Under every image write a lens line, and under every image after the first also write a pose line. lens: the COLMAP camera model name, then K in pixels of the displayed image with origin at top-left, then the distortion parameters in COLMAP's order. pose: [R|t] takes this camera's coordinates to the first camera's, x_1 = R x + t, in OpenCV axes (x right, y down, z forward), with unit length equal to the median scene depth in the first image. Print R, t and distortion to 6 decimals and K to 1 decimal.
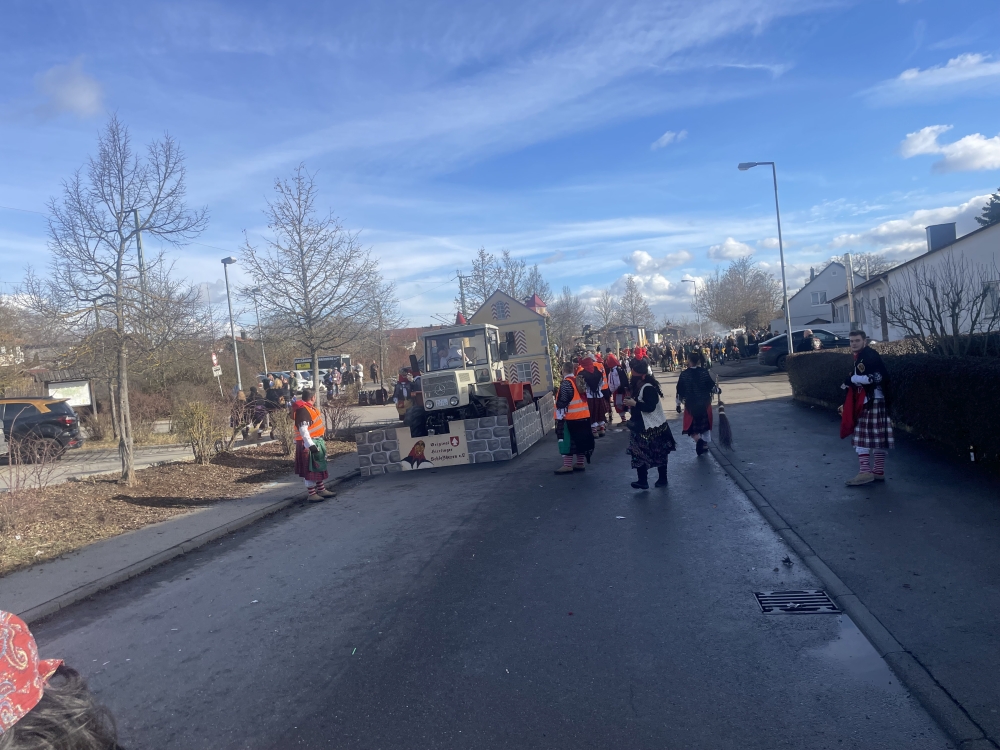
lens RADIAL K [[745.3, 0, 496.2], [0, 745.3, 380.3], [0, 0, 1]] dist [0.095179, -0.116935]
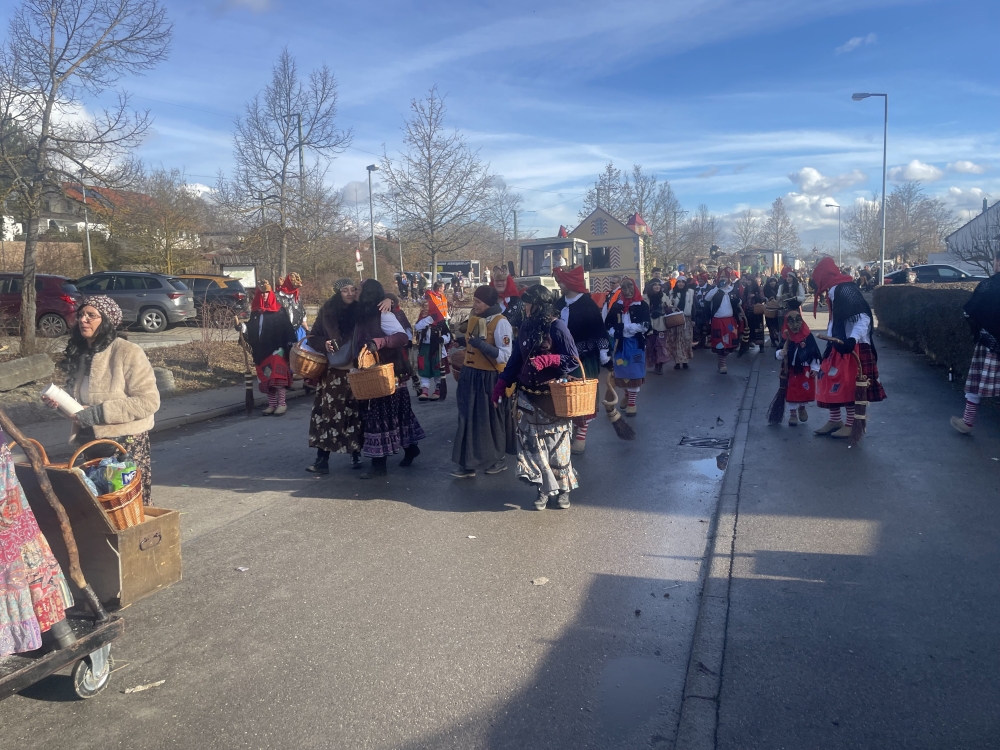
lens RADIAL K [[754.8, 0, 491.3], [0, 754.8, 371.4], [0, 0, 1]] dist [0.089677, -0.123857]
pose [[0.979042, 0.095092, -0.180097, 0.068948], [-0.076169, 0.991094, 0.109229, 0.007853], [0.188880, -0.093222, 0.977565, -0.141701]]
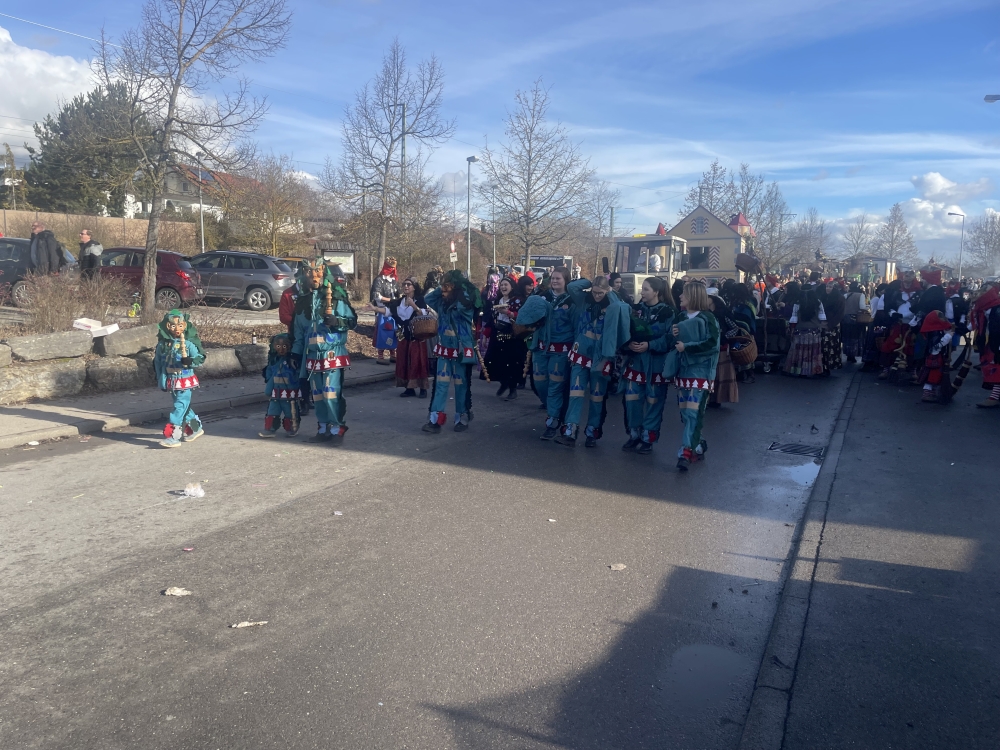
lens RADIAL K [[756.1, 0, 490.3], [0, 756.1, 385.7], [0, 0, 1]] dist [0.088650, -0.116926]
pose [[0.944736, 0.160376, -0.285925, 0.069144], [-0.123039, 0.981870, 0.144195, 0.010717], [0.303867, -0.101047, 0.947341, -0.149258]]
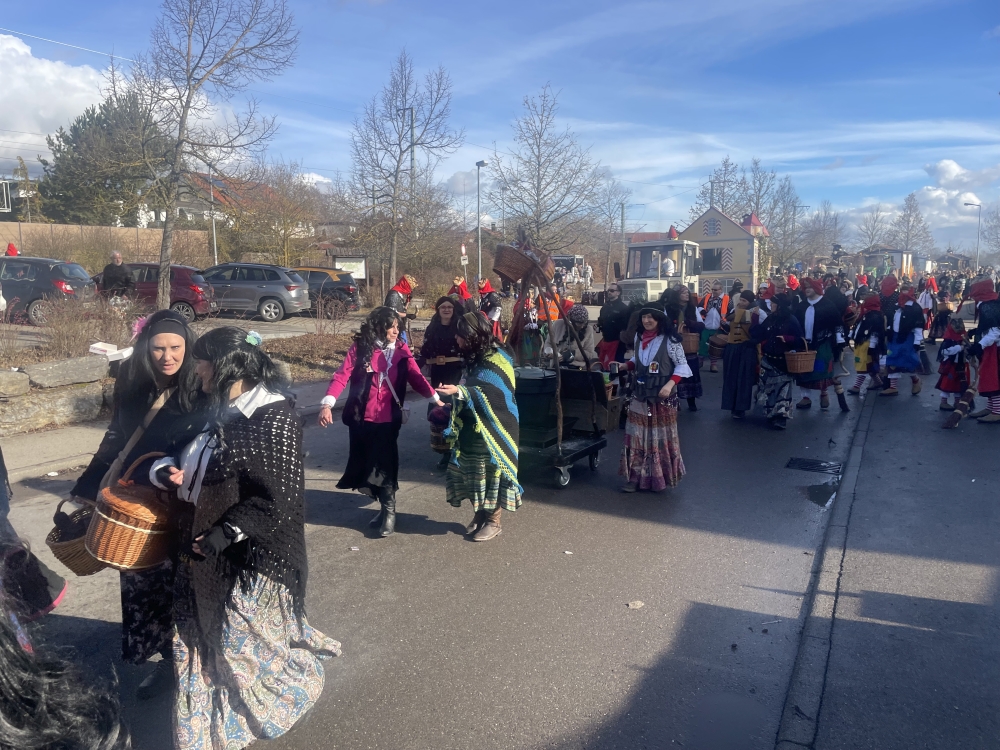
lens RADIAL K [[757.7, 0, 489.8], [0, 757.7, 381.7], [0, 0, 1]] dist [0.088519, -0.118612]
pose [[0.942231, 0.141171, -0.303763, 0.067494], [-0.100980, 0.984375, 0.144254, -0.002103], [0.319382, -0.105246, 0.941764, -0.148166]]
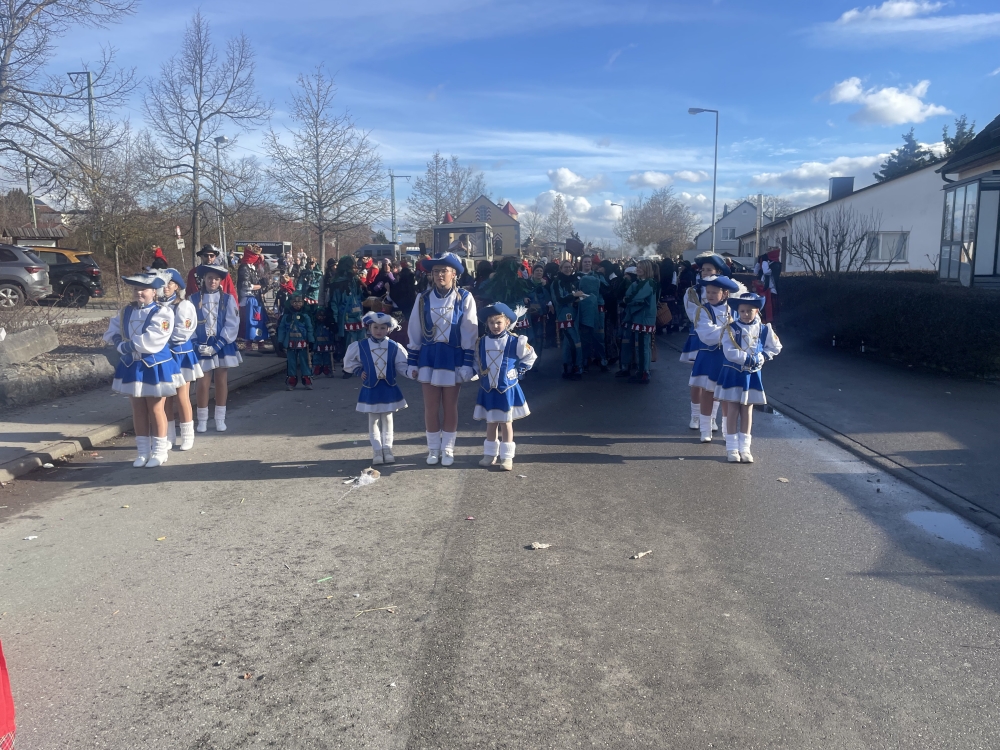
lens RADIAL K [[755.2, 0, 490.9], [0, 755.2, 379.5], [0, 0, 1]] dist [0.088163, -0.114849]
pose [[0.988944, 0.076196, 0.127220, -0.111163], [-0.090288, 0.989938, 0.108956, 0.032741], [-0.117638, -0.119238, 0.985872, -0.203012]]
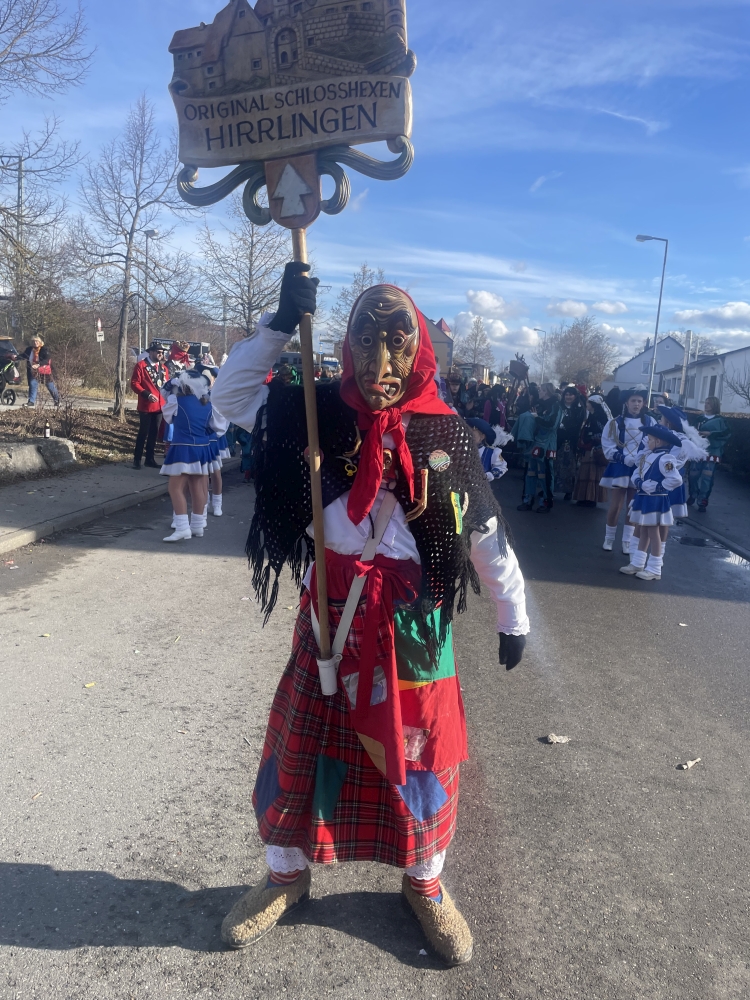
lens RADIAL K [[753.7, 0, 377.5], [0, 753.7, 494.5], [0, 0, 1]] dist [0.092148, -0.120760]
pose [[0.981982, 0.153749, 0.109872, -0.135840], [-0.165798, 0.979945, 0.110539, 0.035136], [-0.090673, -0.126764, 0.987780, -0.154734]]
